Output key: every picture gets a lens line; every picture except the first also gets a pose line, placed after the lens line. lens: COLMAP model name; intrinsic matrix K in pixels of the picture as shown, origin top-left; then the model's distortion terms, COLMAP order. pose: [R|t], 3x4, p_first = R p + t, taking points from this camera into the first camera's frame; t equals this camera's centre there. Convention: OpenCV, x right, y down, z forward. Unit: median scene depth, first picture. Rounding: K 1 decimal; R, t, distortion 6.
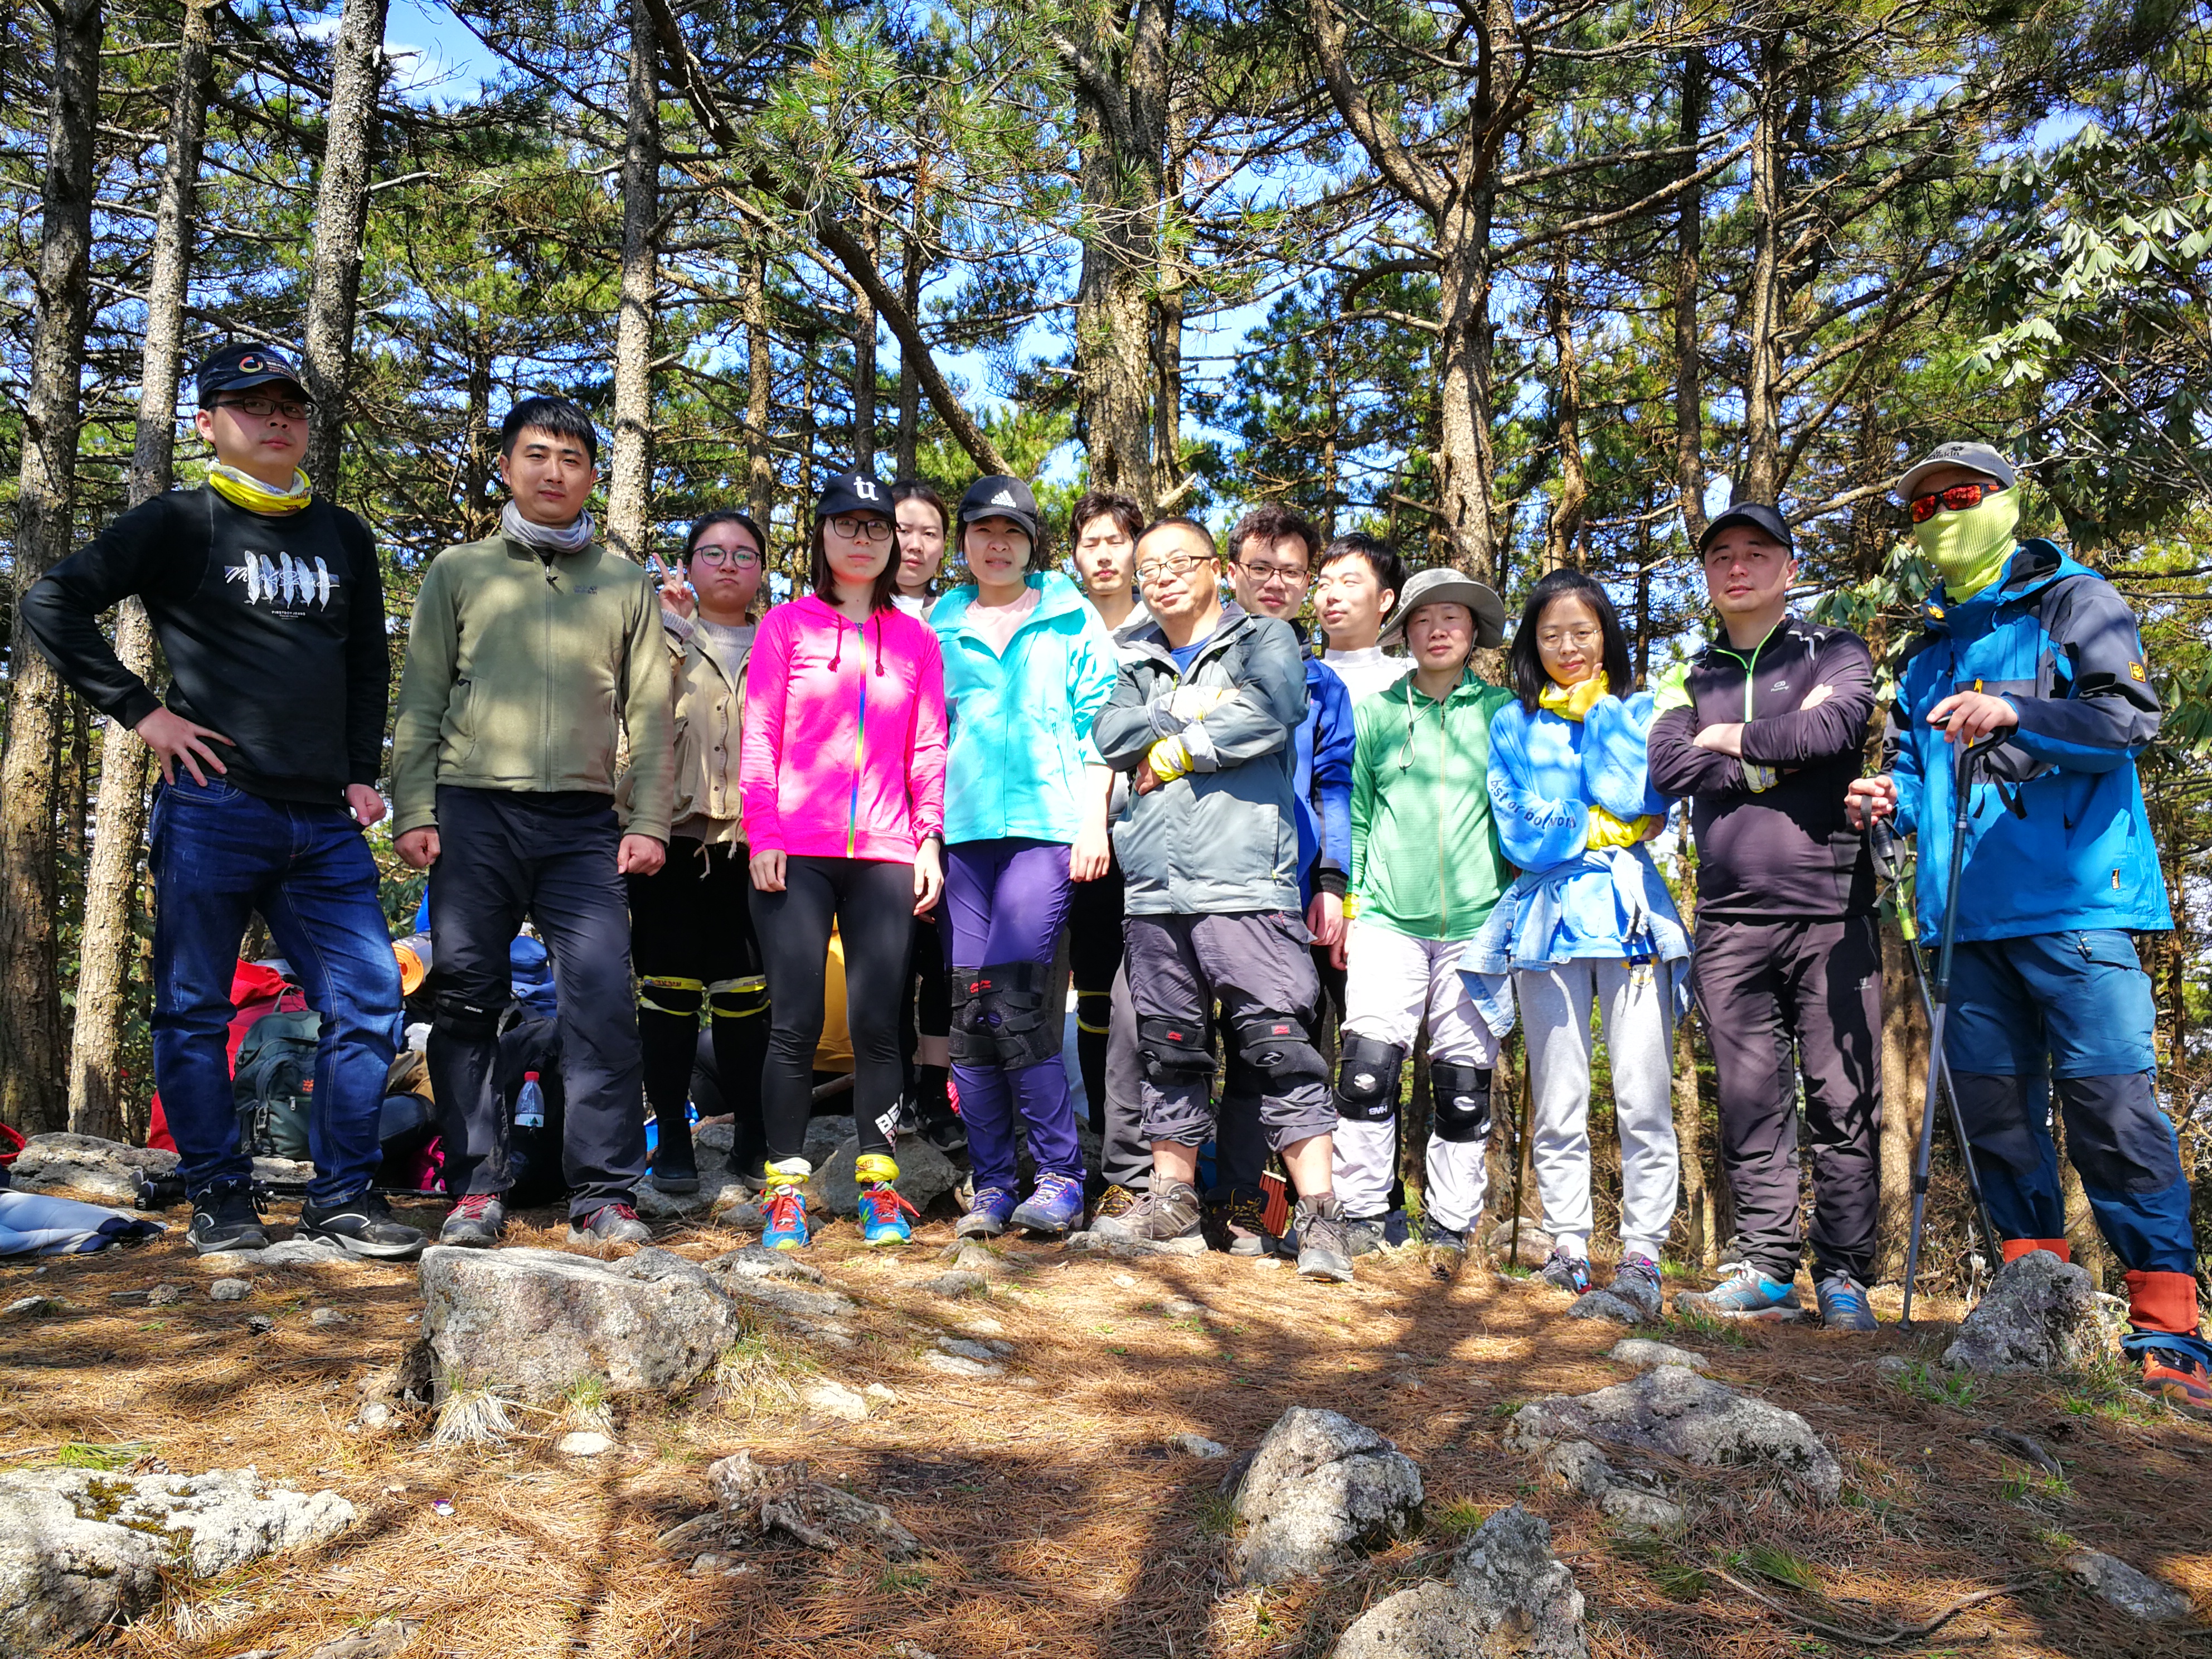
lens RADIAL K [[1763.5, 0, 1106.0], [0, 1763.5, 829.5], [0, 0, 1]] dist [0.027383, -0.040482]
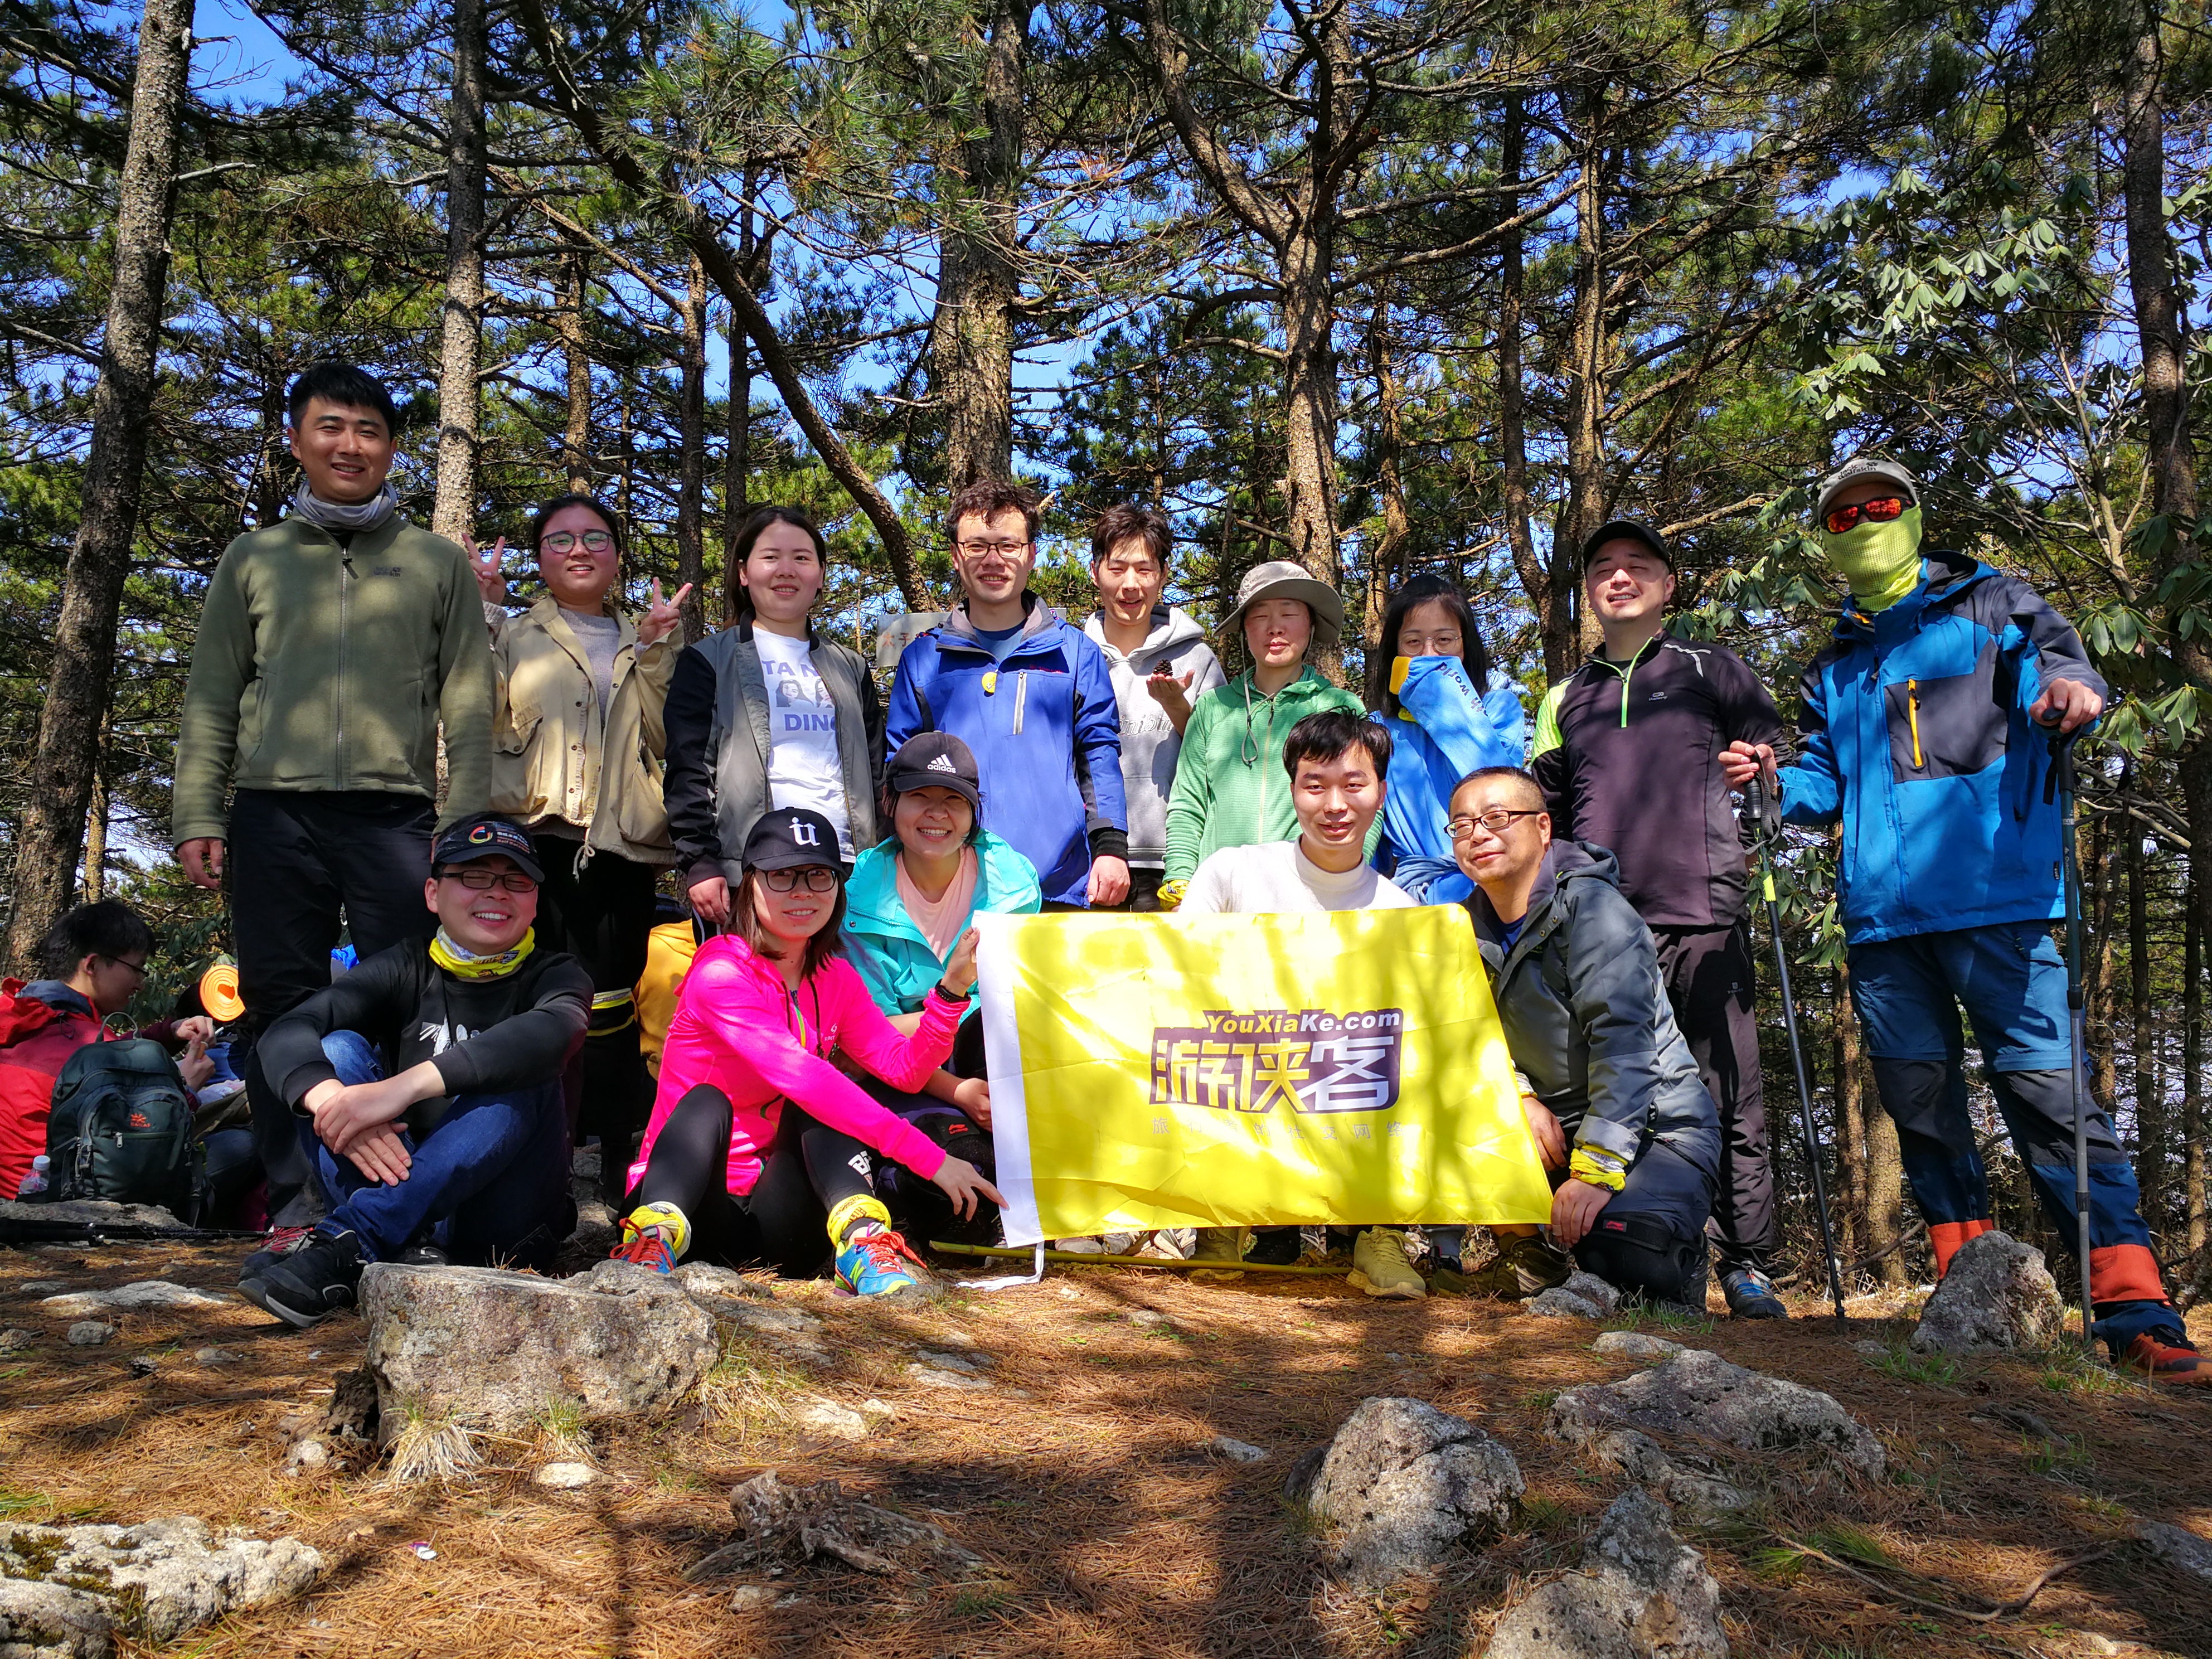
lens RADIAL K [[1758.8, 0, 1100.1], [0, 1758.8, 837.3], [0, 0, 1]] dist [0.032248, -0.042605]
pose [[0.994547, -0.006032, 0.104111, -0.017191], [0.007951, 0.999806, -0.018020, 0.006459], [-0.103982, 0.018750, 0.994402, 0.011888]]
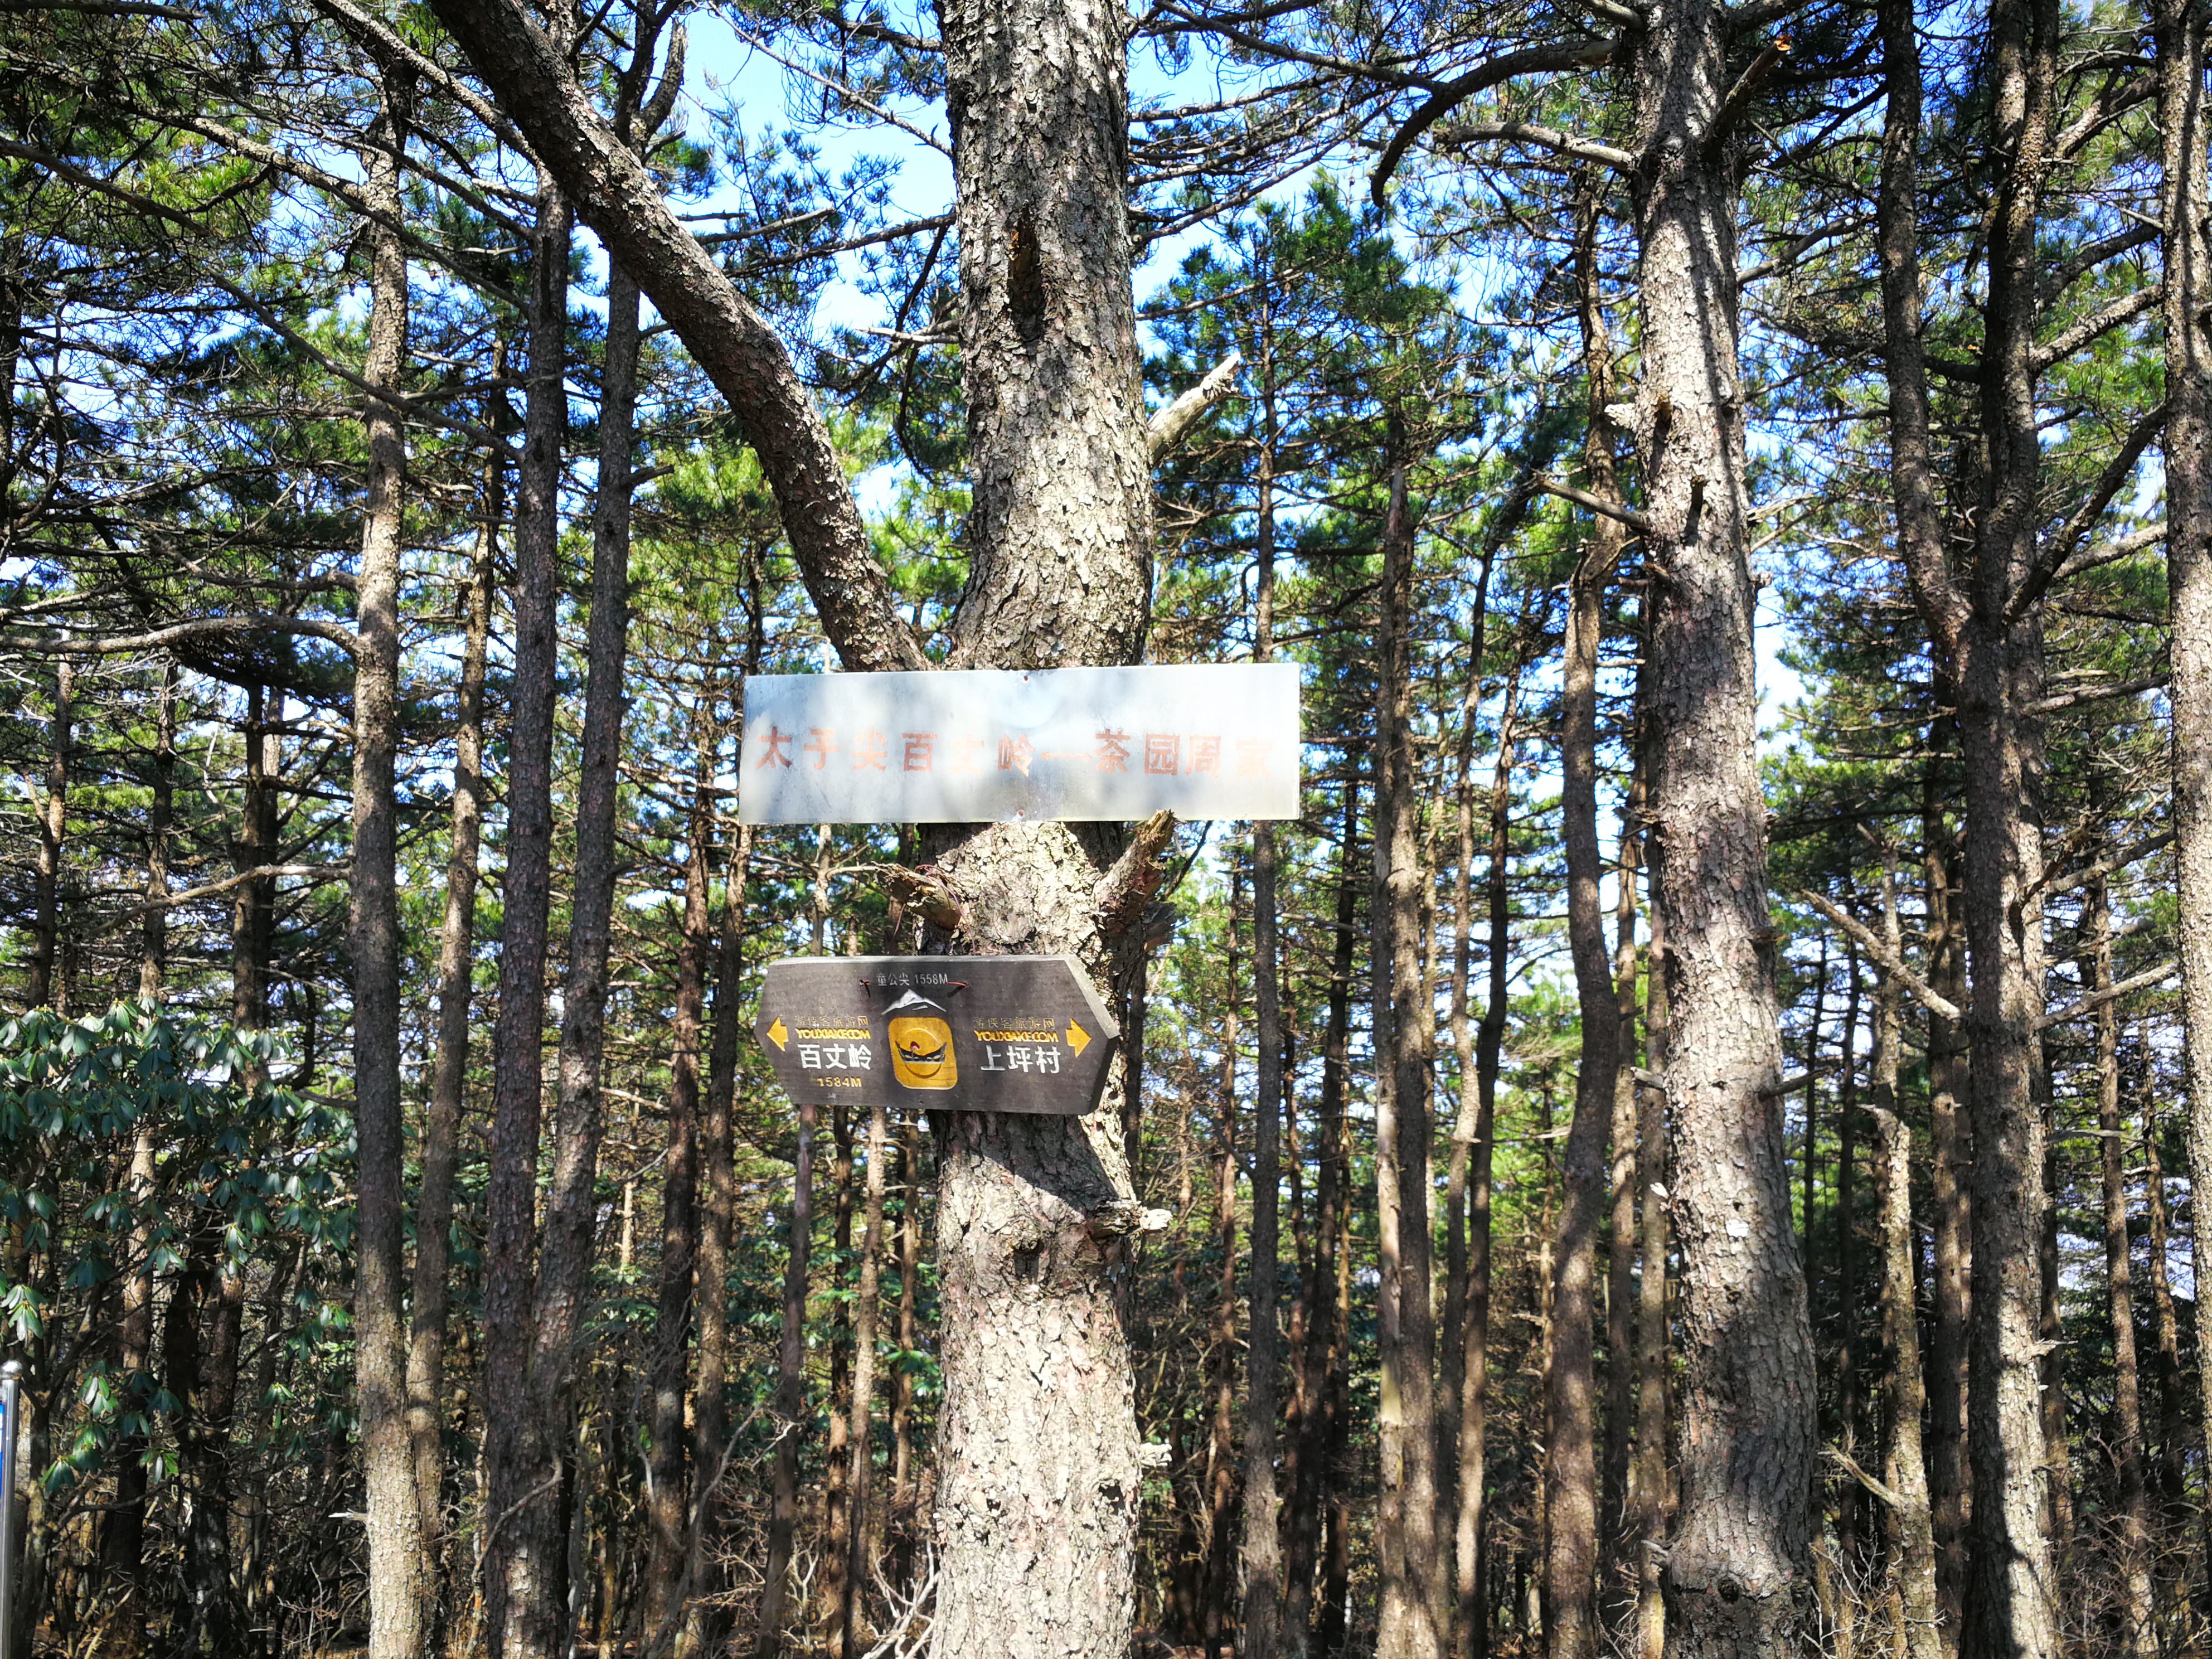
lens RADIAL K [[1758.8, 0, 1100.1], [0, 1758.8, 837.3], [0, 0, 1]] dist [0.032248, -0.042605]
pose [[0.994965, 0.010436, 0.099676, -0.007822], [-0.006916, 0.999342, -0.035597, -0.063995], [-0.099982, 0.034728, 0.994383, 0.464284]]
